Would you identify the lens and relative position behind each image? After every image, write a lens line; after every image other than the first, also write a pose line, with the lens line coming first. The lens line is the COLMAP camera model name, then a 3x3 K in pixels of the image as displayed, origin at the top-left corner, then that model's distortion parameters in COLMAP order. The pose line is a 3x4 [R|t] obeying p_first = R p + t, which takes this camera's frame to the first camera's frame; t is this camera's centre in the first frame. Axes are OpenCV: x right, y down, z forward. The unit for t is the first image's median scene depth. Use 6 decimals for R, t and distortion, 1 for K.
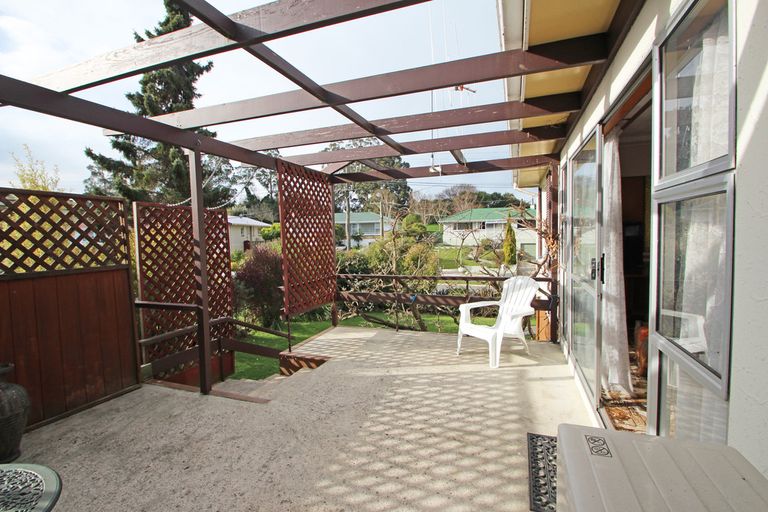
lens RADIAL K [[362.0, 0, 382.4], [0, 362.0, 255.0], [0, 0, 1]] dist [-0.011067, -0.001123]
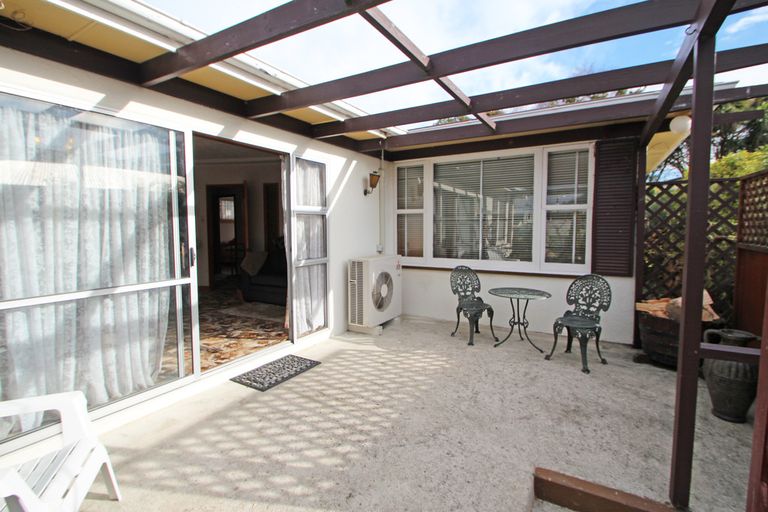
lens RADIAL K [[362.0, 0, 384.7], [0, 362.0, 252.9], [0, 0, 1]] dist [-0.011067, -0.001123]
pose [[-0.985752, 0.017520, 0.167290, -0.186364], [0.038686, 0.991513, 0.124117, -0.088862], [-0.163696, 0.128820, -0.978064, 1.889534]]
